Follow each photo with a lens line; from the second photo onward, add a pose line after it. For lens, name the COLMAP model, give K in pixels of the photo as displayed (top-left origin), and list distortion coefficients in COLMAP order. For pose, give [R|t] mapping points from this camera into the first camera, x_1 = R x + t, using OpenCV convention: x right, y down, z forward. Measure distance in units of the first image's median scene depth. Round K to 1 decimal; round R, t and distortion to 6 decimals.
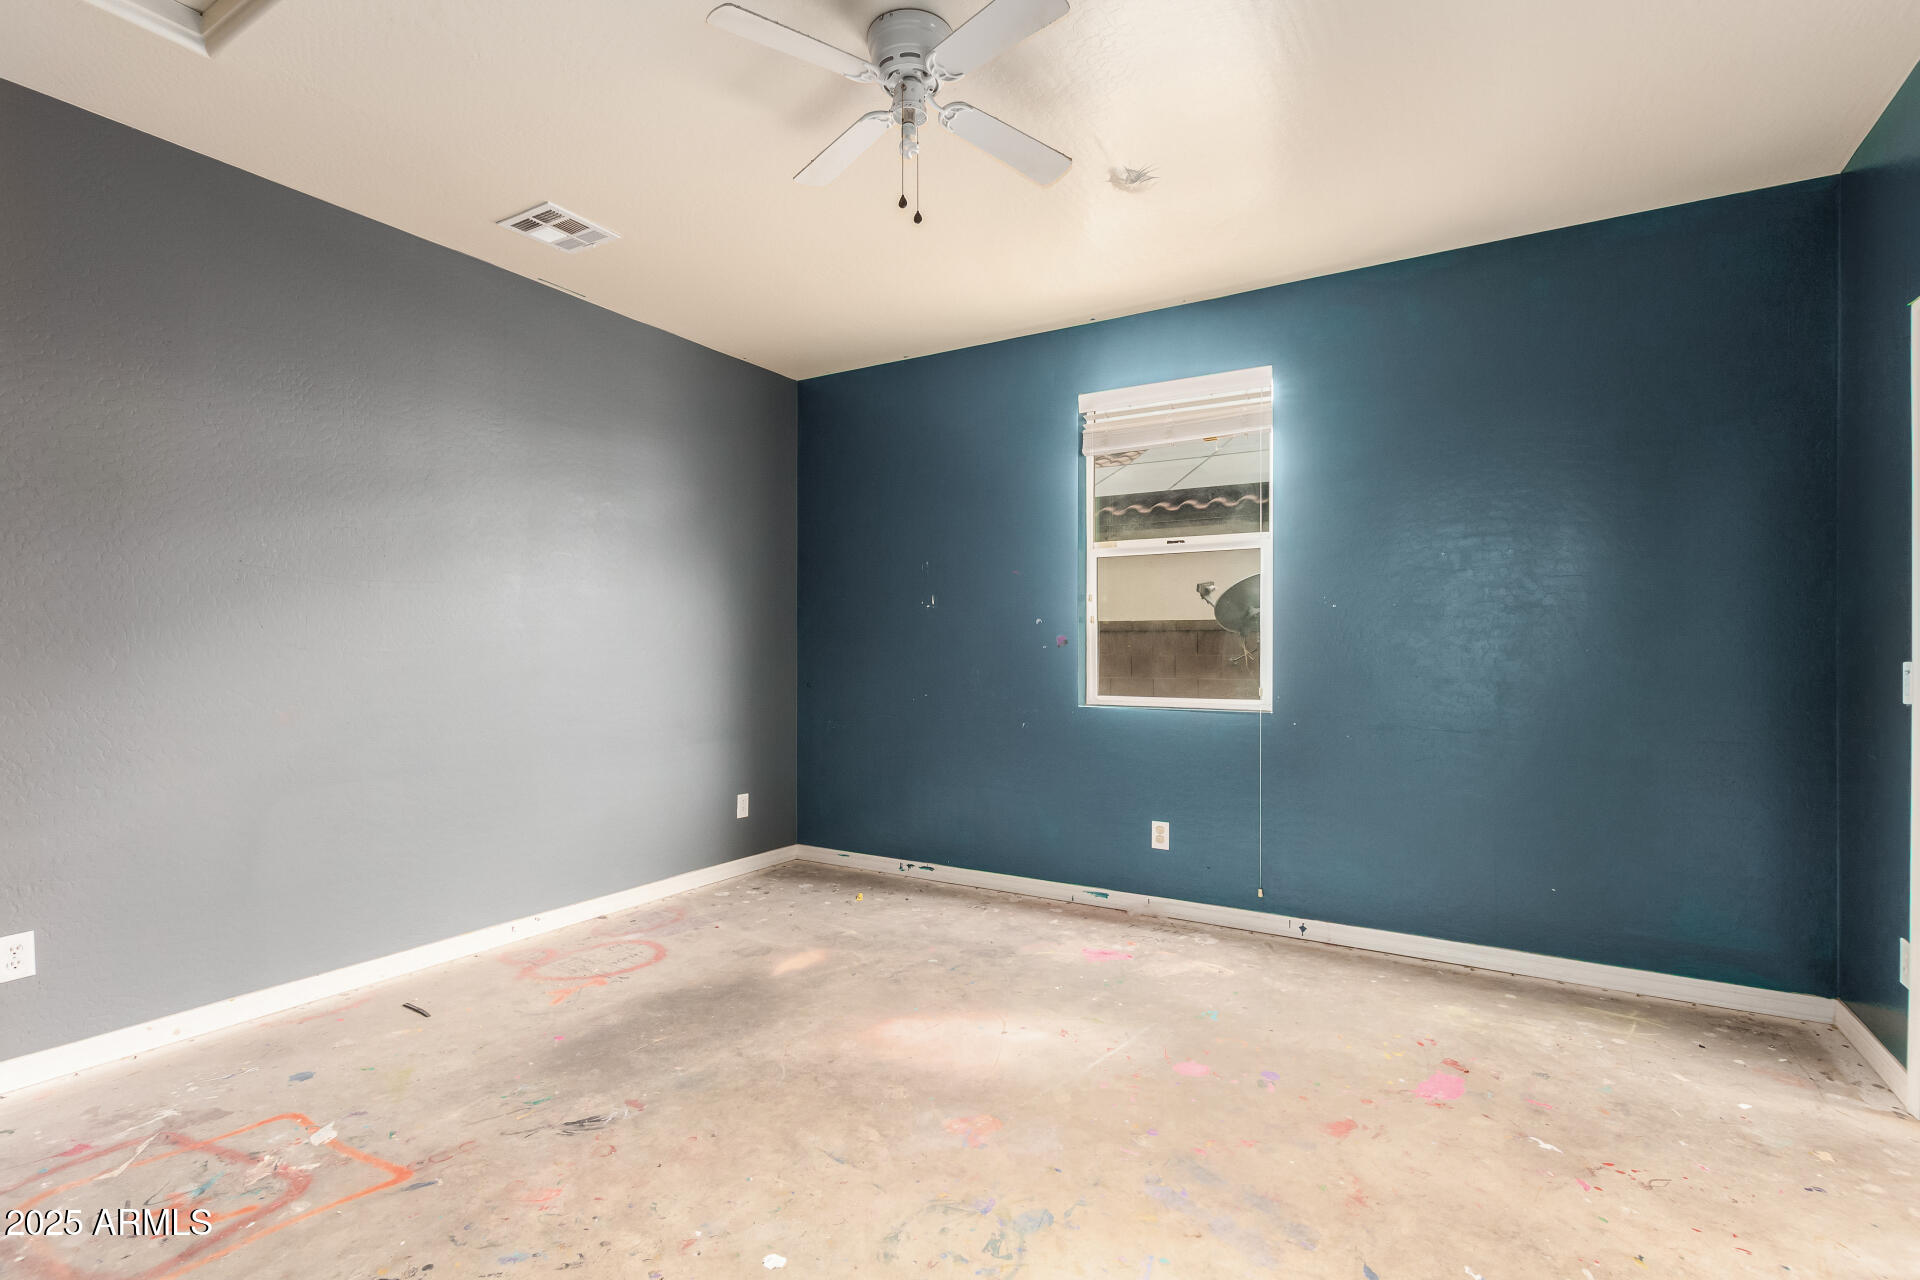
lens RADIAL K [[904.2, 0, 957.2], [0, 904.2, 650.2], [0, 0, 1]] dist [0.016439, -0.006838]
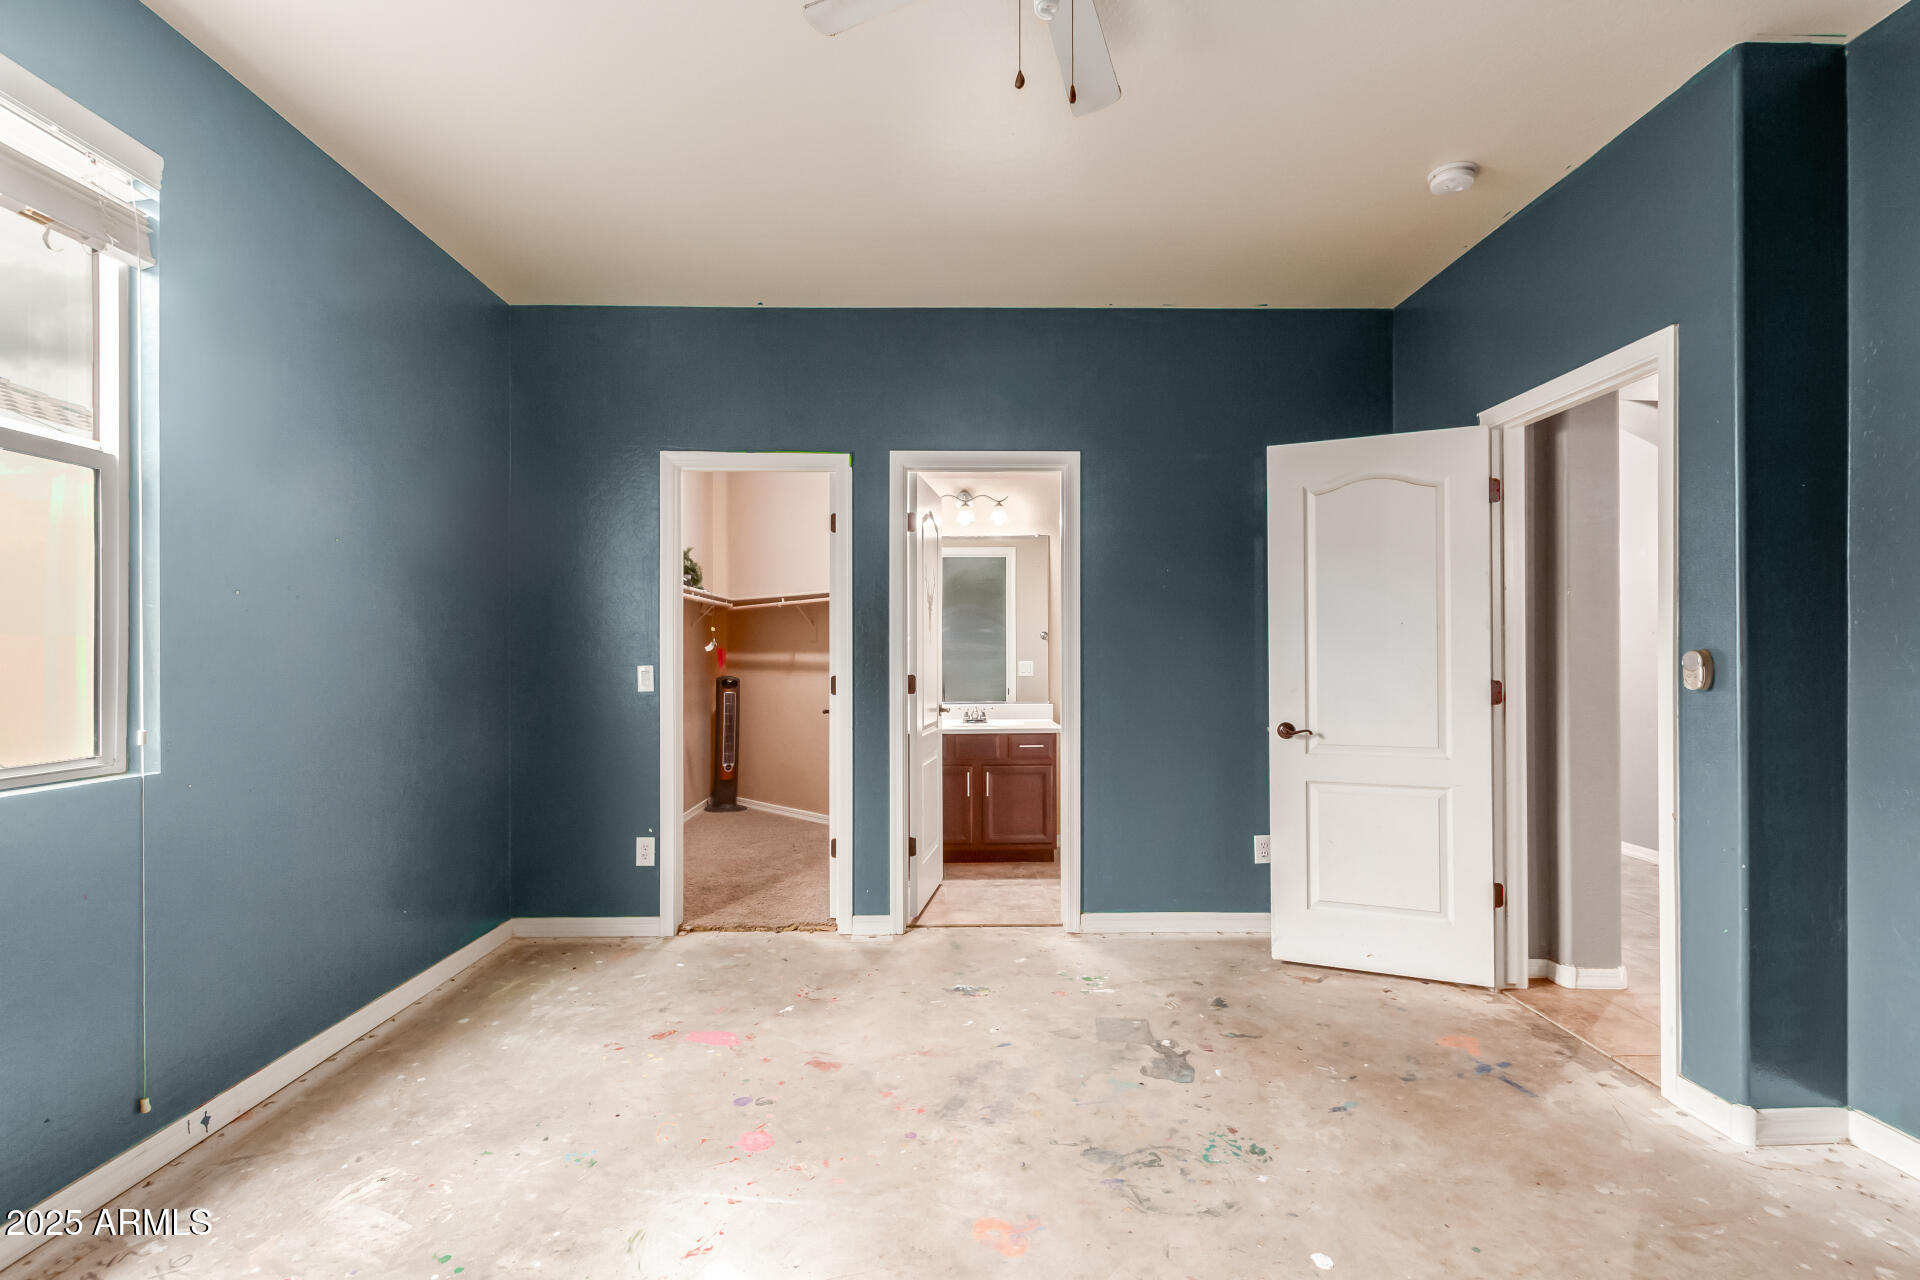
lens RADIAL K [[904.2, 0, 957.2], [0, 904.2, 650.2], [0, 0, 1]] dist [0.016439, -0.006838]
pose [[-0.536216, 0.005904, 0.844060, -0.544162], [0.001352, 0.999980, -0.006136, -0.003674], [-0.844080, -0.002150, -0.536214, 1.217385]]
